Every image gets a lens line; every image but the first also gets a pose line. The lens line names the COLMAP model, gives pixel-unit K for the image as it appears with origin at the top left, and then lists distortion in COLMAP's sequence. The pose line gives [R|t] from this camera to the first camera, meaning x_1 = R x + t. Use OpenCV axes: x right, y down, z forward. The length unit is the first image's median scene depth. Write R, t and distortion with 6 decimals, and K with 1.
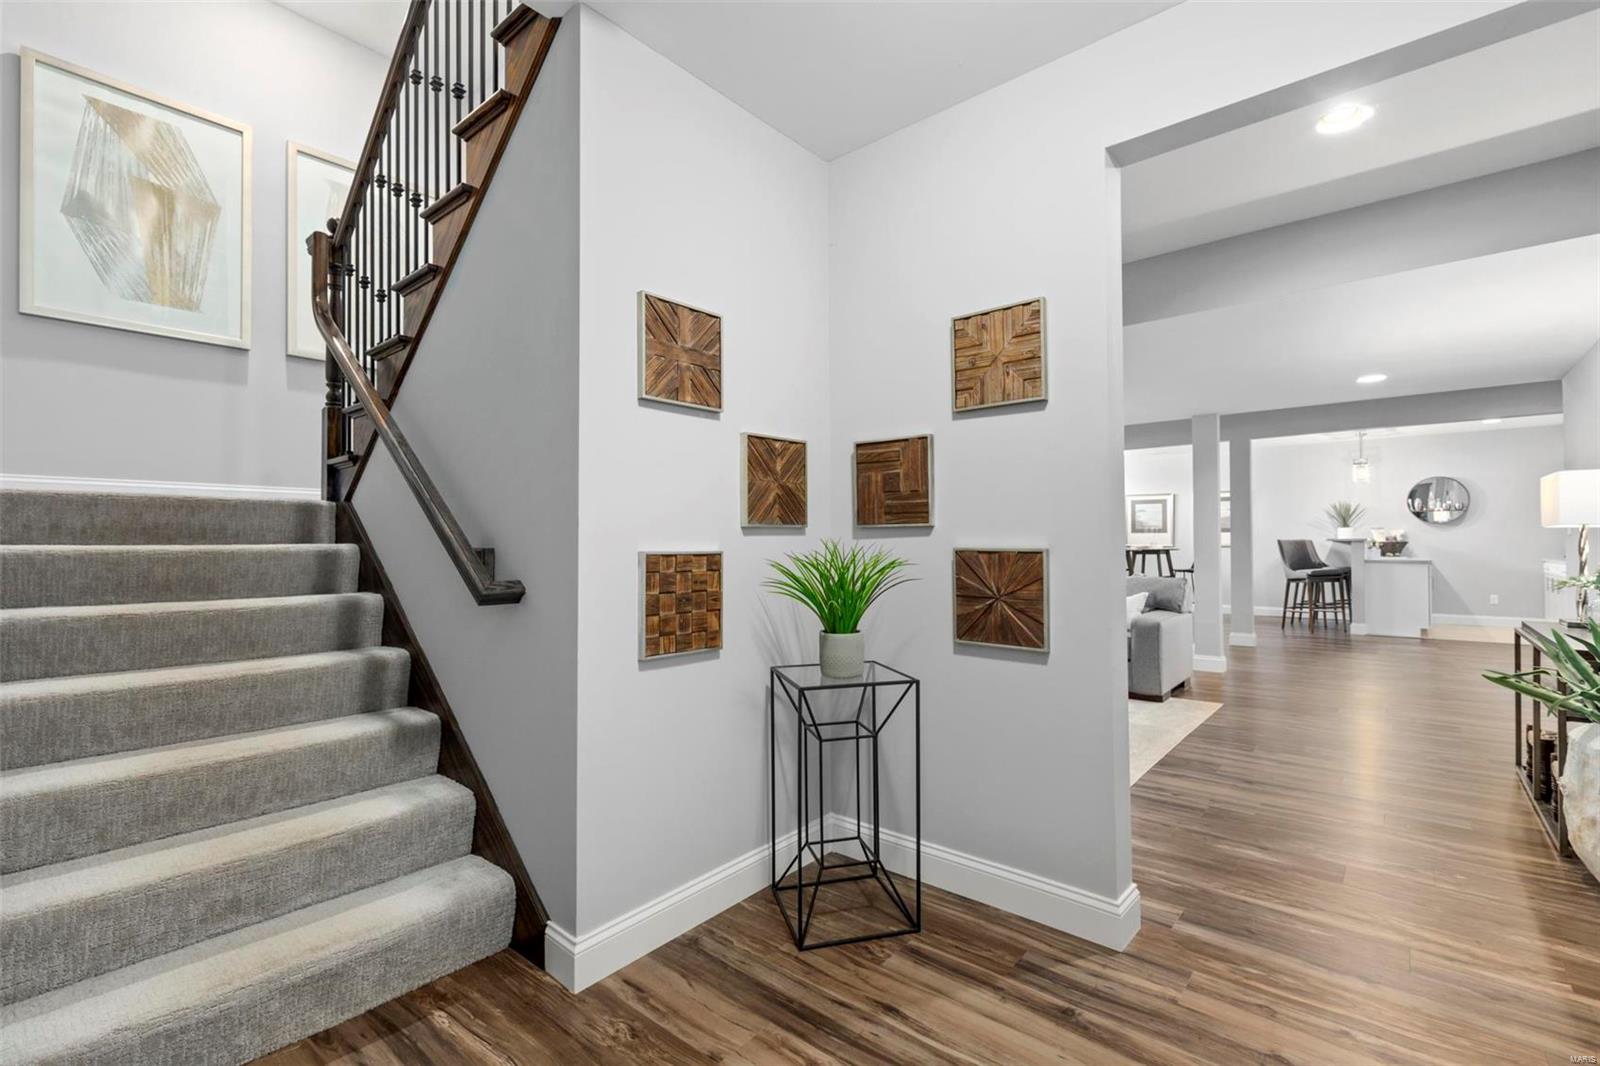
lens RADIAL K [[726.0, 0, 796.4], [0, 726.0, 534.1], [0, 0, 1]] dist [-0.000260, -0.000468]
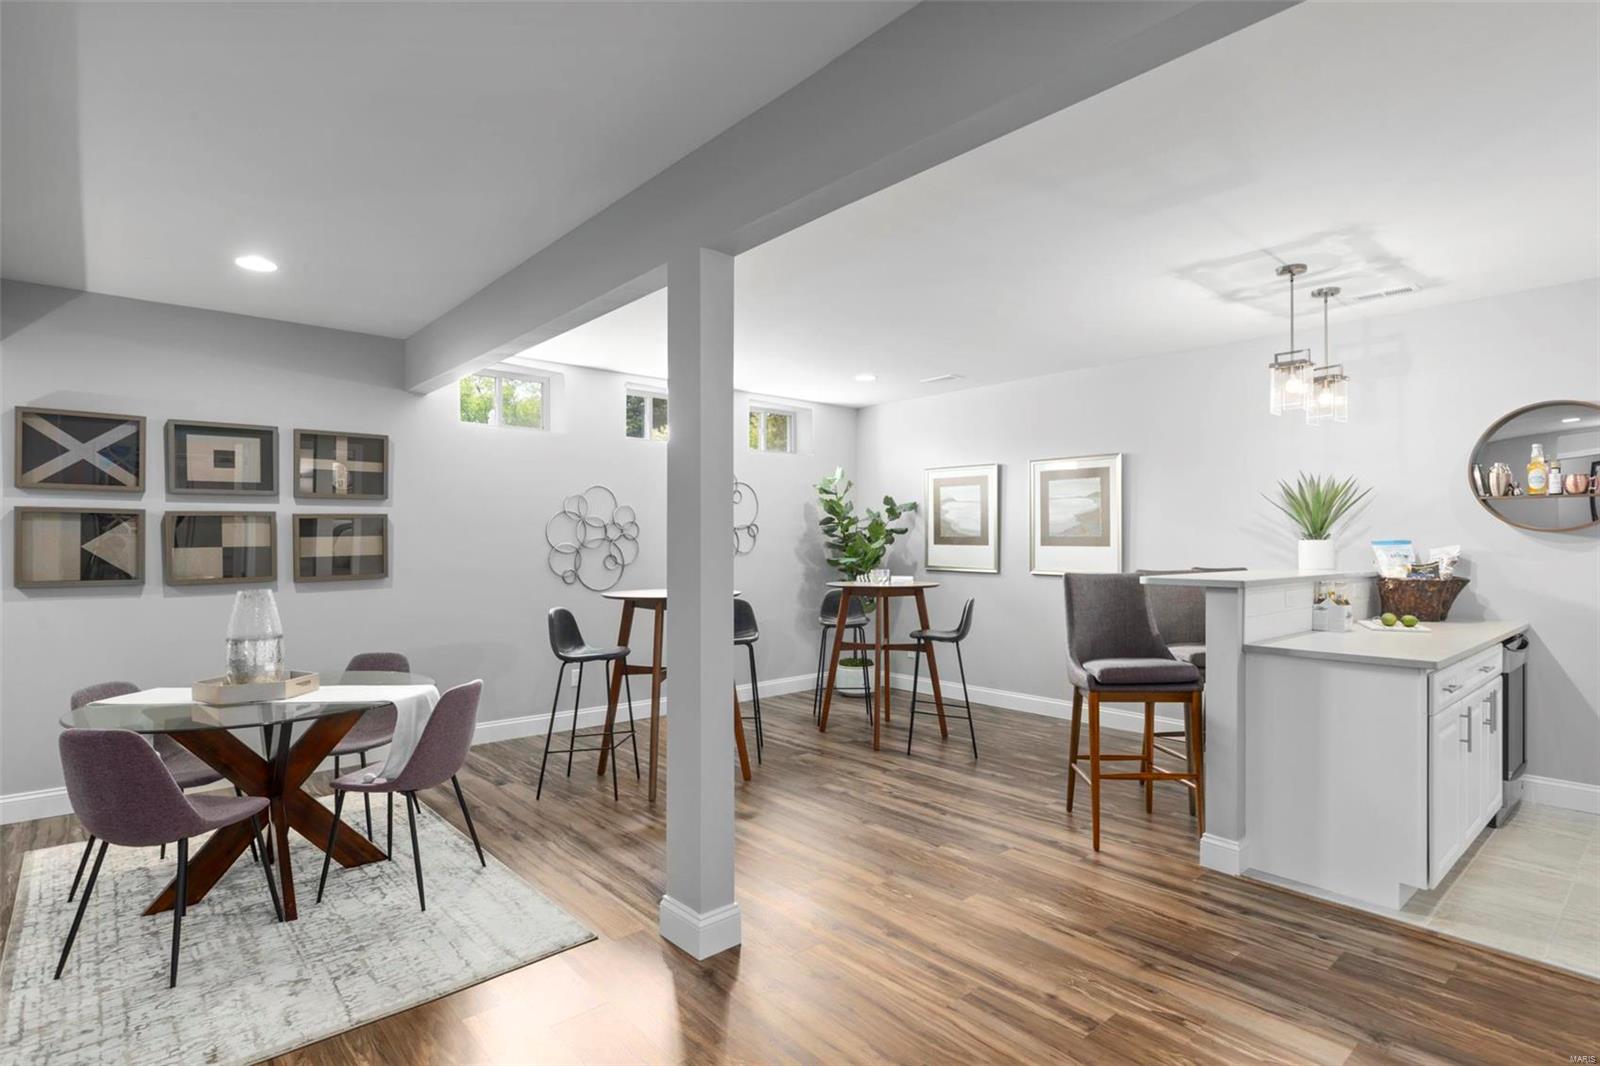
lens RADIAL K [[806.2, 0, 792.6], [0, 806.2, 539.3], [0, 0, 1]] dist [-0.008340, 0.001035]
pose [[0.988842, 0.002945, -0.148936, 0.586578], [-0.001310, 0.999938, 0.011070, -0.014694], [0.148959, -0.010751, 0.988785, 0.565125]]
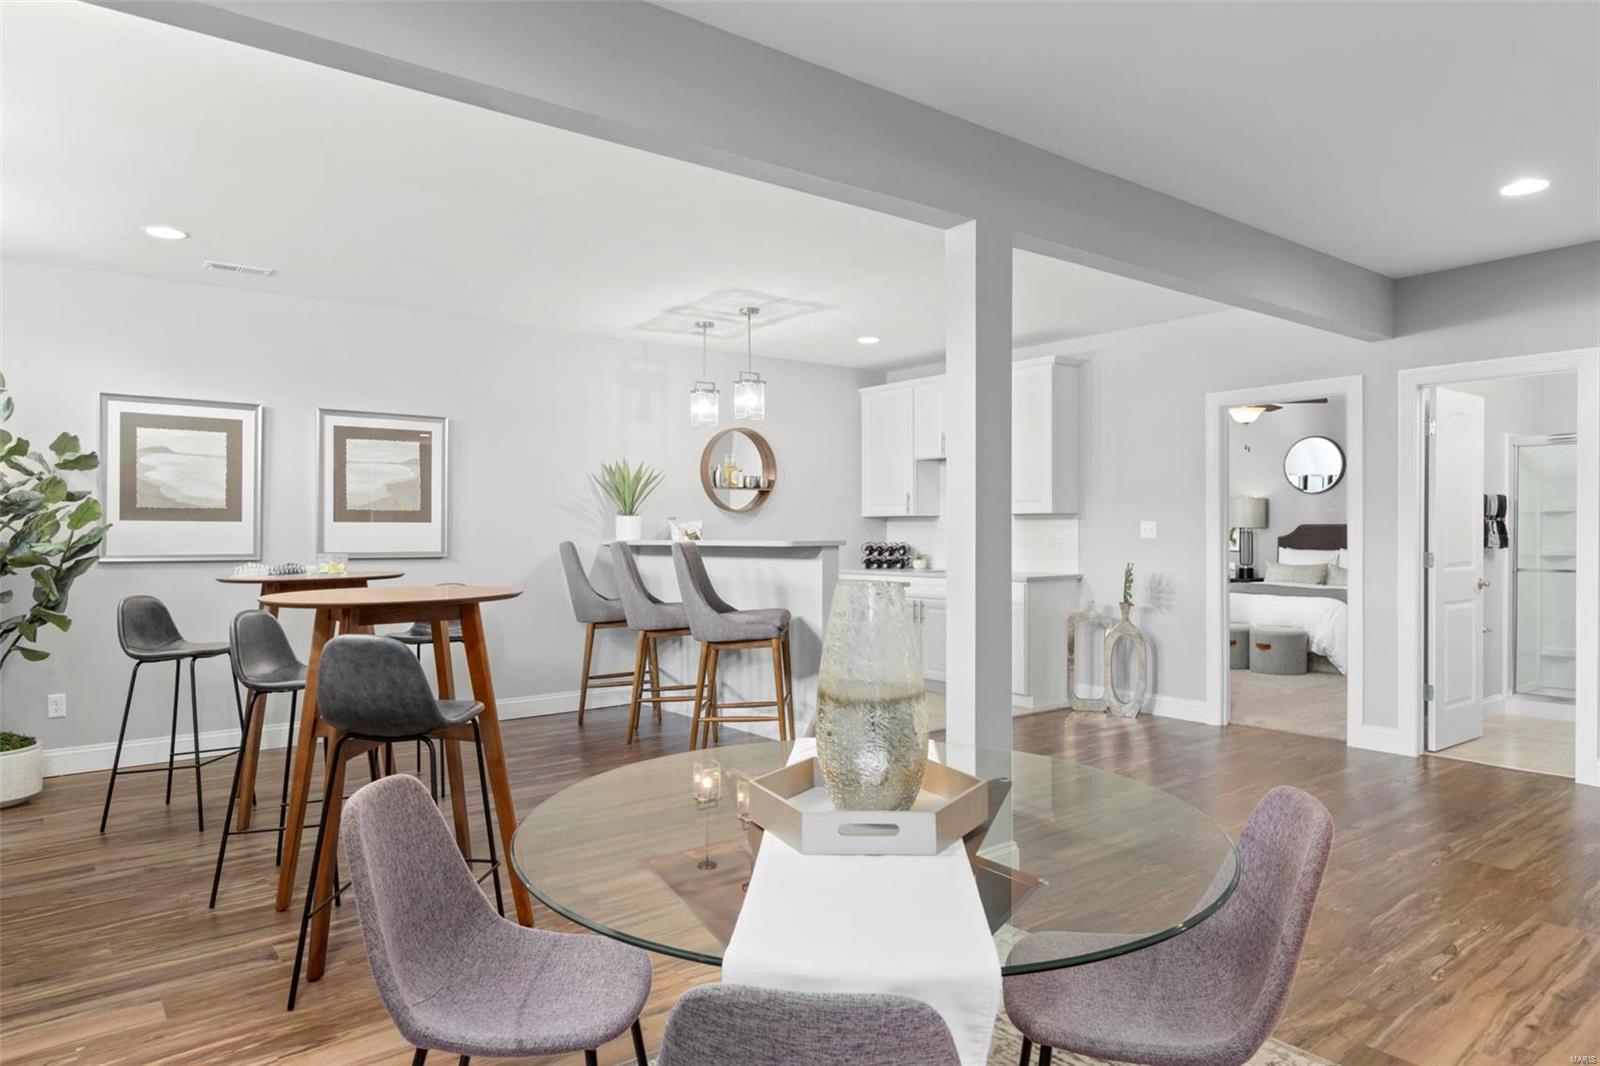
lens RADIAL K [[1011.4, 0, 795.7], [0, 1011.4, 525.7], [0, 0, 1]] dist [0.013862, -0.000039]
pose [[0.185568, 0.007414, 0.982603, 0.122476], [-0.009212, 0.999941, -0.005805, 0.000804], [-0.982588, -0.007974, 0.185625, 0.840128]]
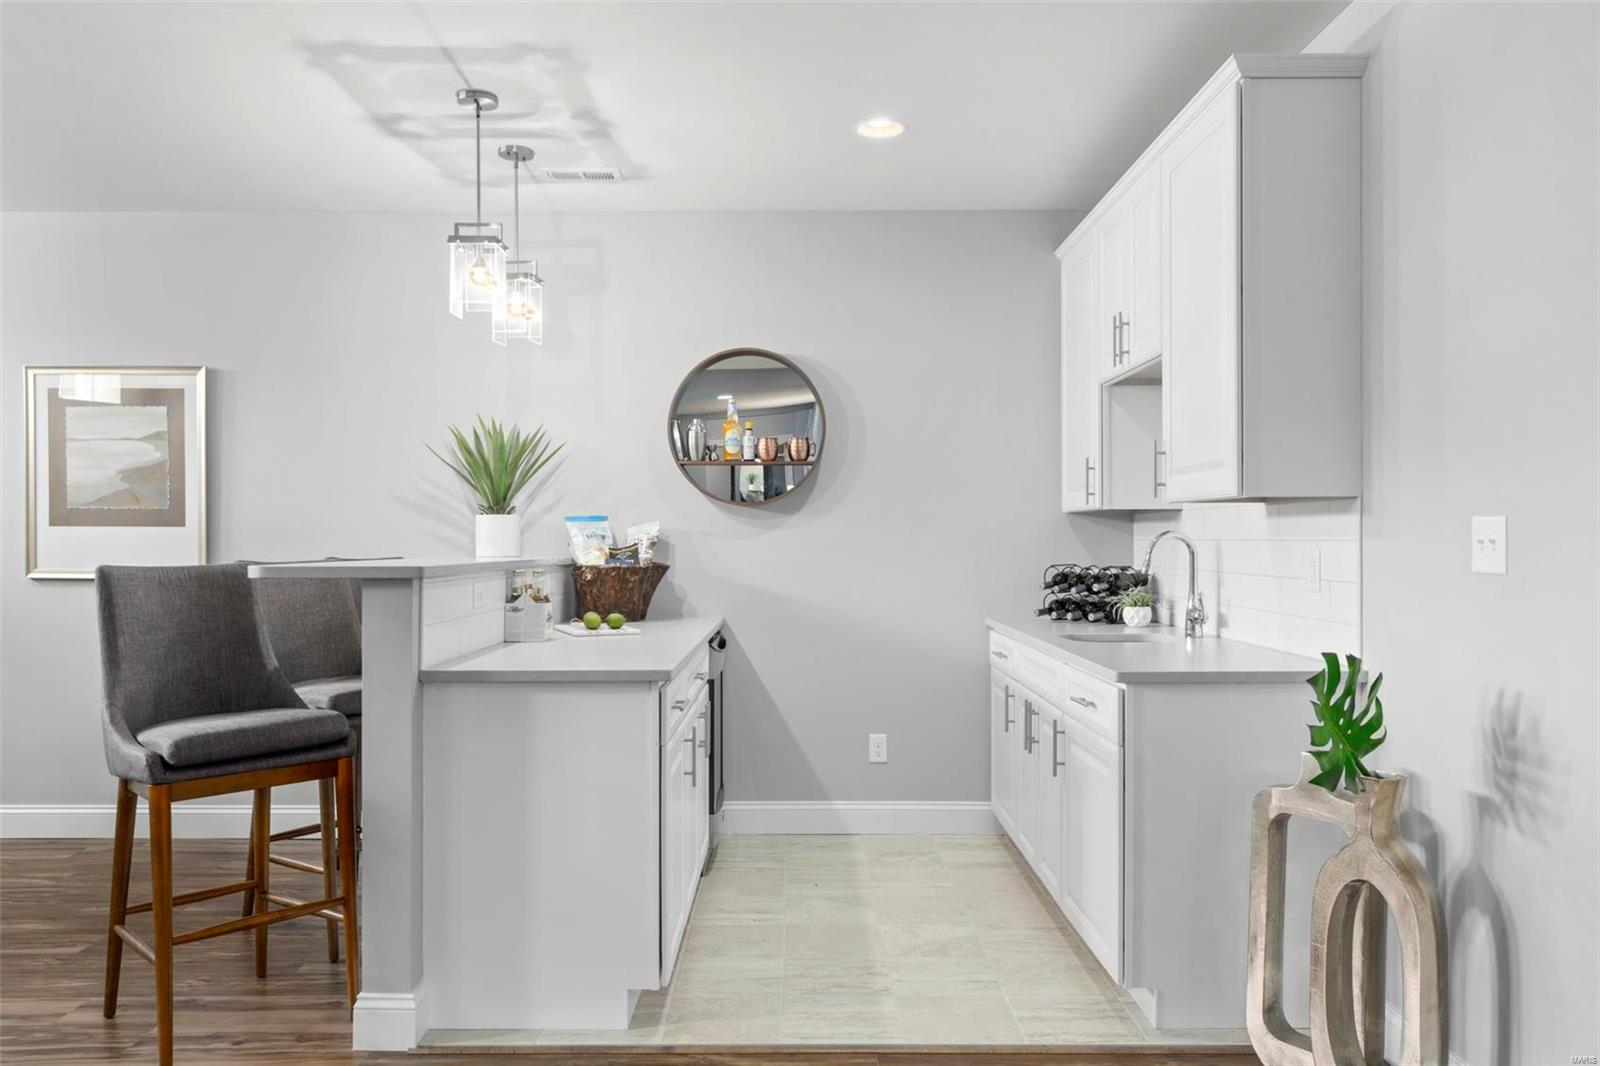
lens RADIAL K [[1185.1, 0, 805.4], [0, 1185.1, 544.3], [0, 0, 1]] dist [-0.003140, 0.004958]
pose [[0.755588, 0.000021, 0.655048, 0.598347], [-0.010754, 0.999866, 0.012372, -0.004490], [-0.654959, -0.016392, 0.755486, 0.630745]]
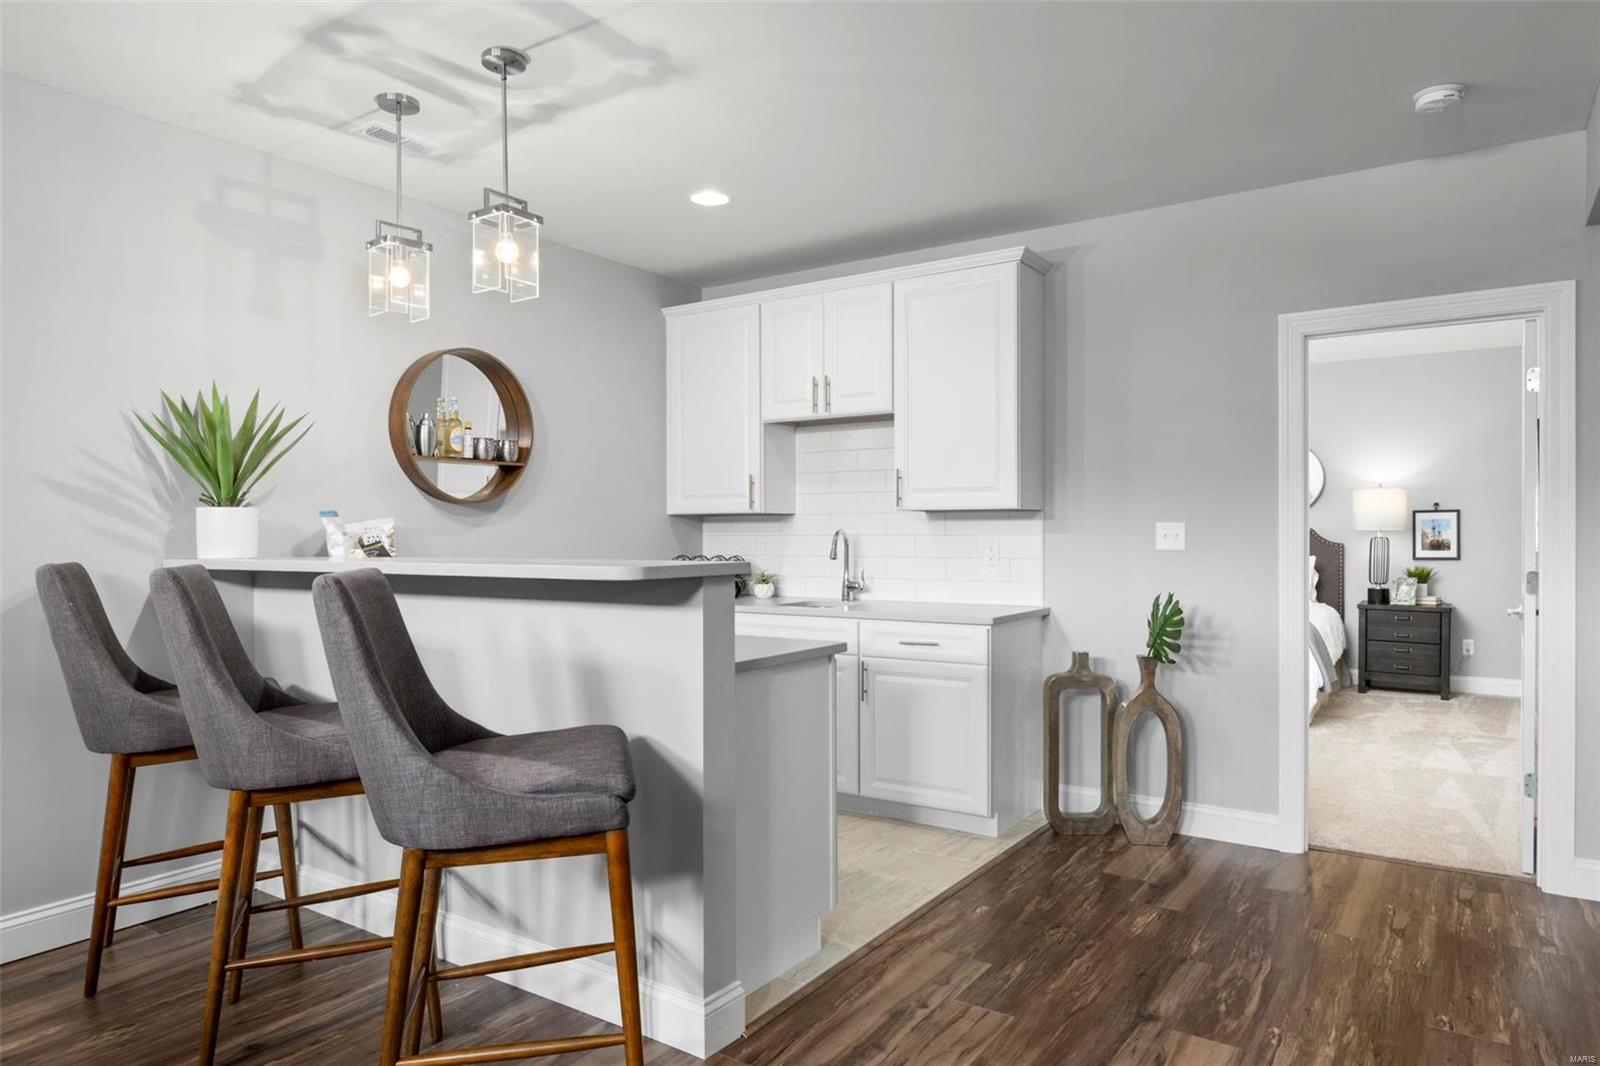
lens RADIAL K [[1001.2, 0, 803.3], [0, 1001.2, 548.5], [0, 0, 1]] dist [0.001698, 0.004037]
pose [[-0.117690, -0.011370, 0.992985, 0.458871], [-0.008970, 0.999906, 0.010386, -0.000616], [-0.993010, -0.007684, -0.117781, 0.940189]]
